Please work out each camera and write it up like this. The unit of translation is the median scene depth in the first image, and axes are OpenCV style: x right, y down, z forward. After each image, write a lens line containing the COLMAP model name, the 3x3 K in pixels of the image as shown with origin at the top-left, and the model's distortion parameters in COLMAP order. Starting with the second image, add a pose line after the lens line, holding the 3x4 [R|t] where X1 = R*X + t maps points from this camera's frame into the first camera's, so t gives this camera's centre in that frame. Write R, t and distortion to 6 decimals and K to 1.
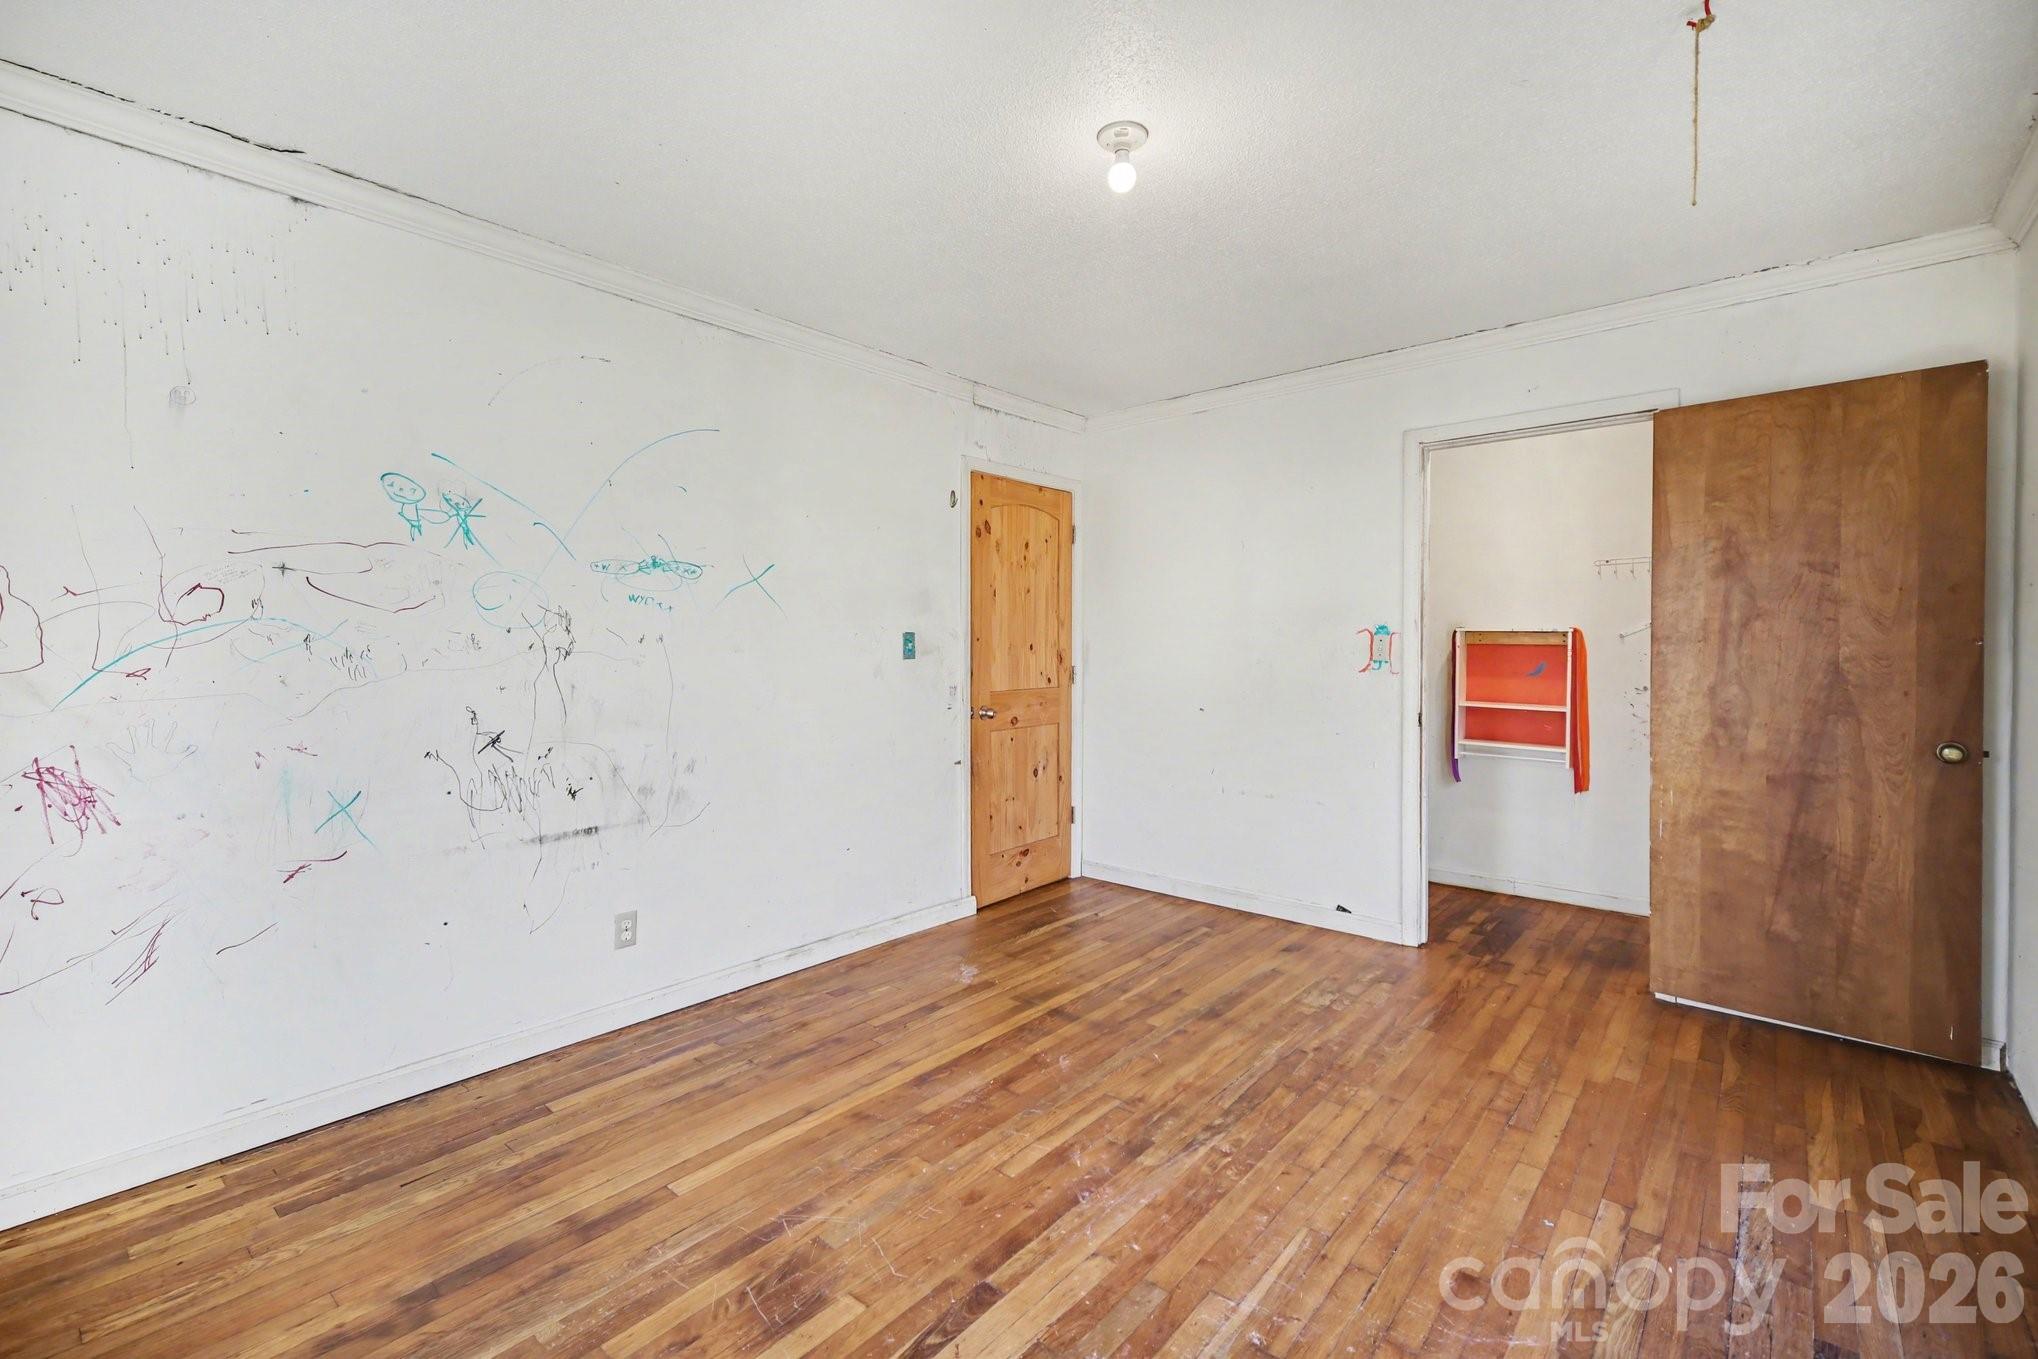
lens RADIAL K [[877.6, 0, 1011.7], [0, 877.6, 643.1], [0, 0, 1]] dist [0.003158, 0.000301]
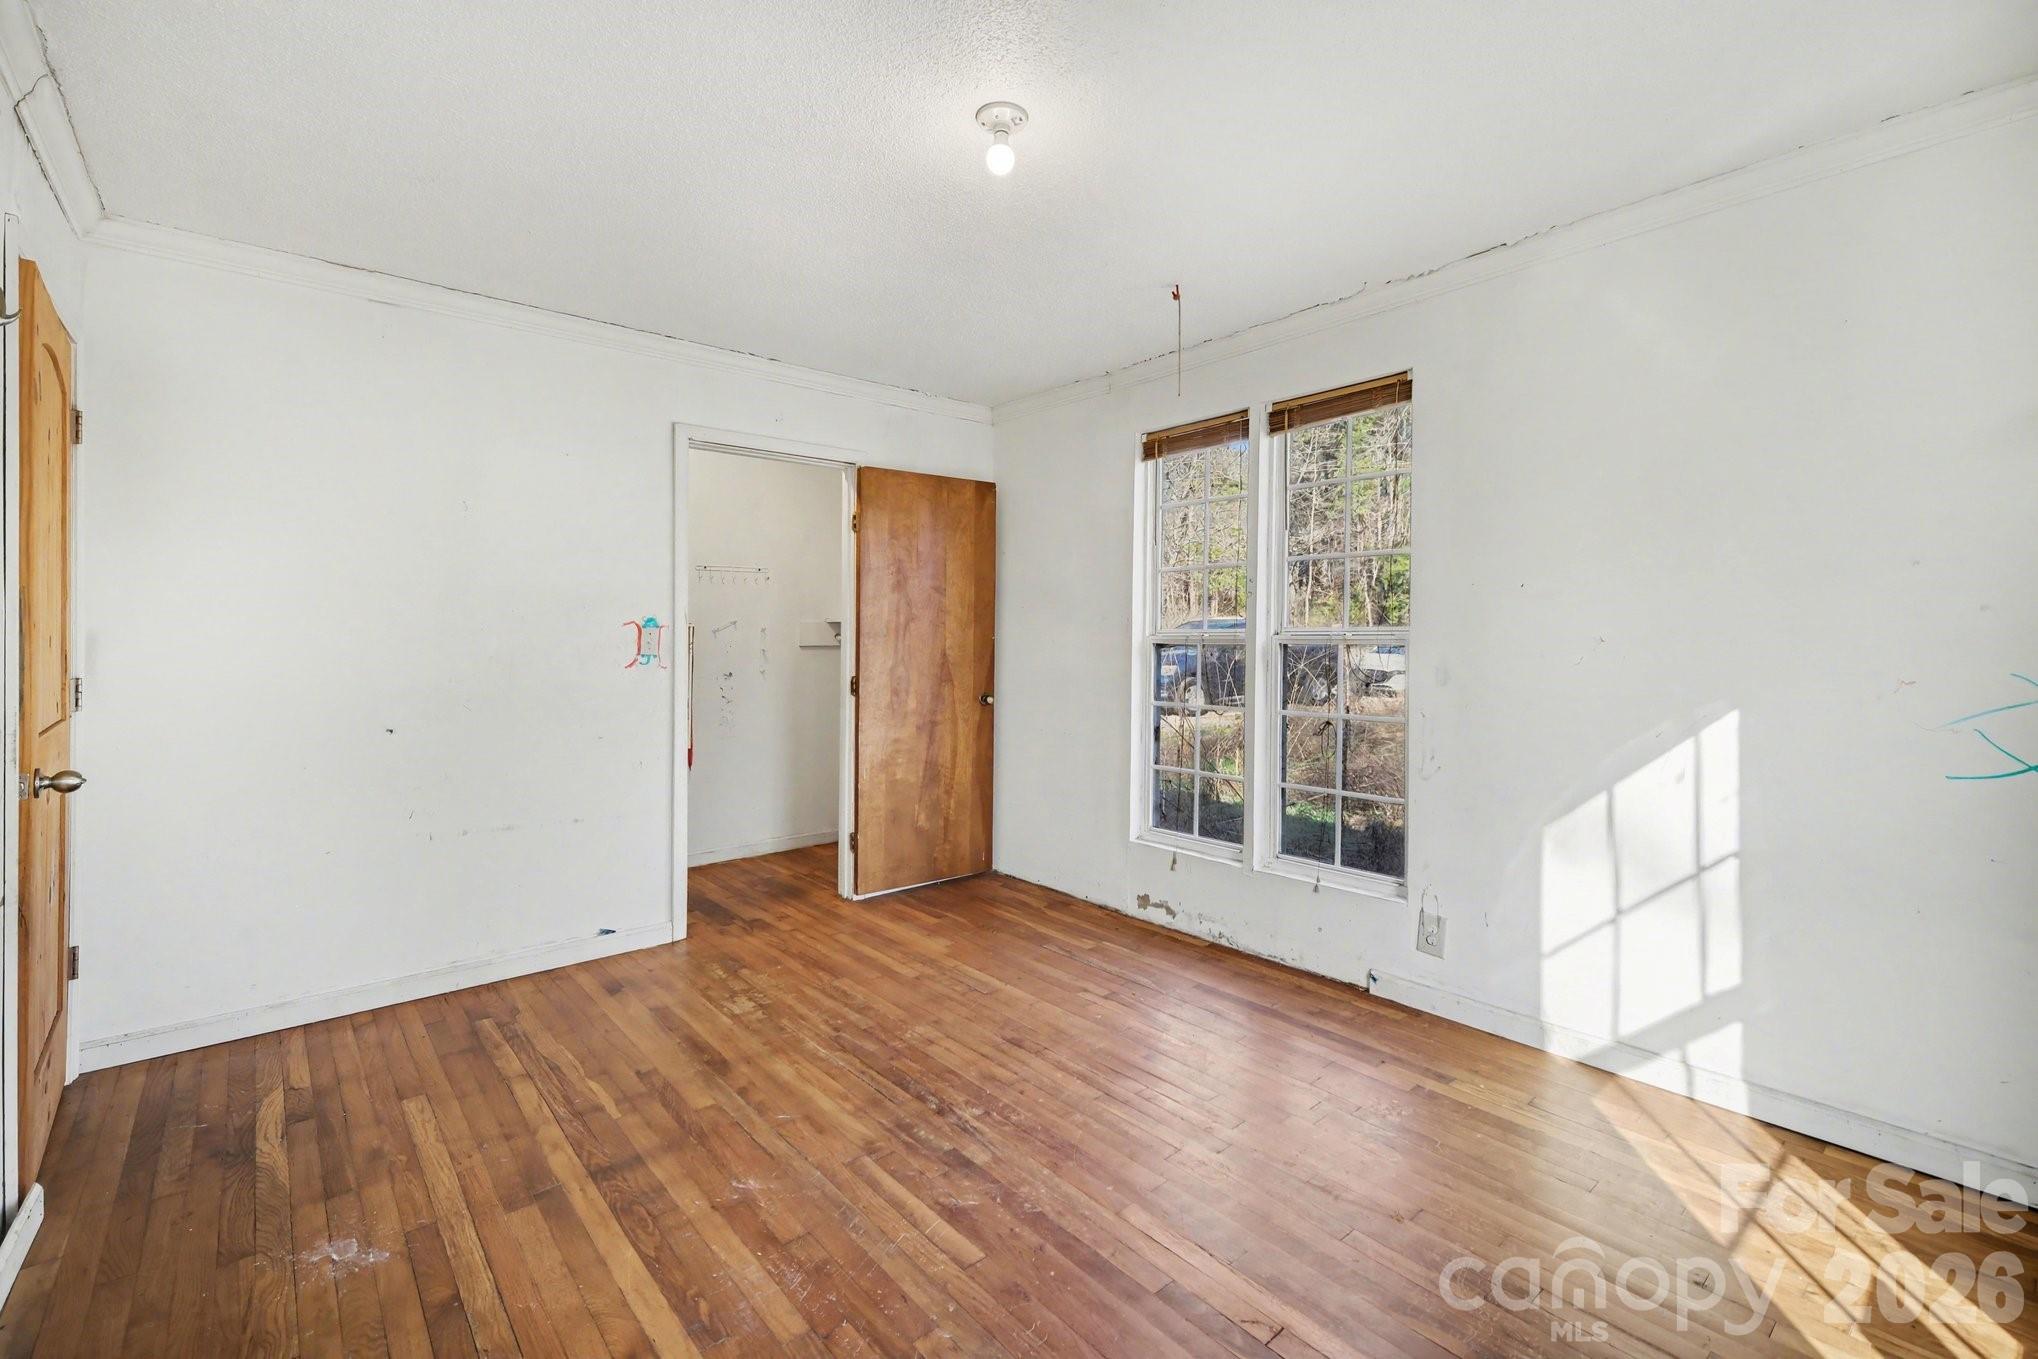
lens RADIAL K [[876.2, 0, 1015.7], [0, 876.2, 642.4], [0, 0, 1]] dist [0.003536, 0.000100]
pose [[0.145303, -0.003160, 0.989382, -0.611110], [-0.002065, 0.999992, 0.003497, 0.002974], [-0.989385, -0.002551, 0.145296, 0.613799]]
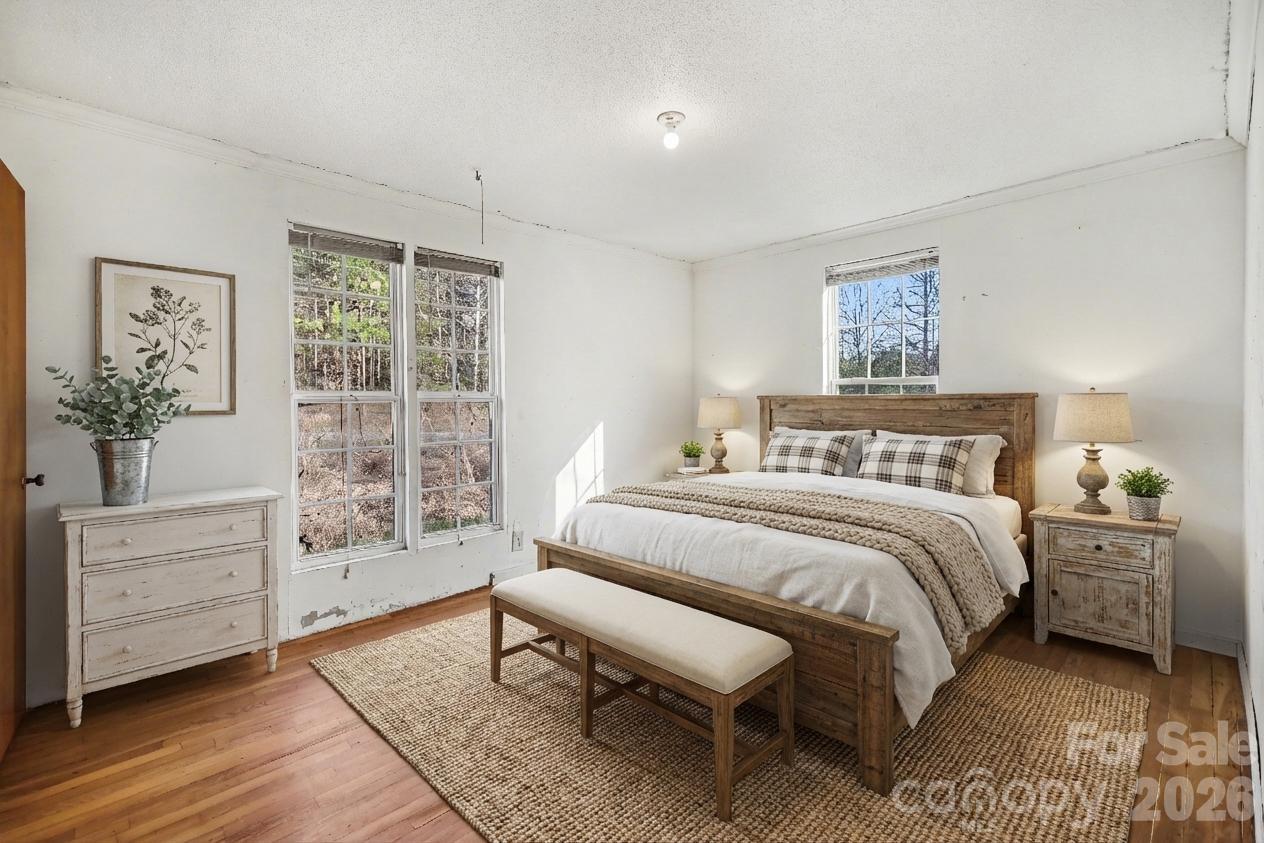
lens RADIAL K [[544.3, 0, 627.5], [0, 544.3, 398.9], [0, 0, 1]] dist [0.003158, 0.000301]
pose [[-0.995612, 0.004615, 0.093468, 0.083017], [0.004666, 0.999989, 0.000322, 0.004611], [-0.093465, 0.000757, -0.995622, 1.565686]]
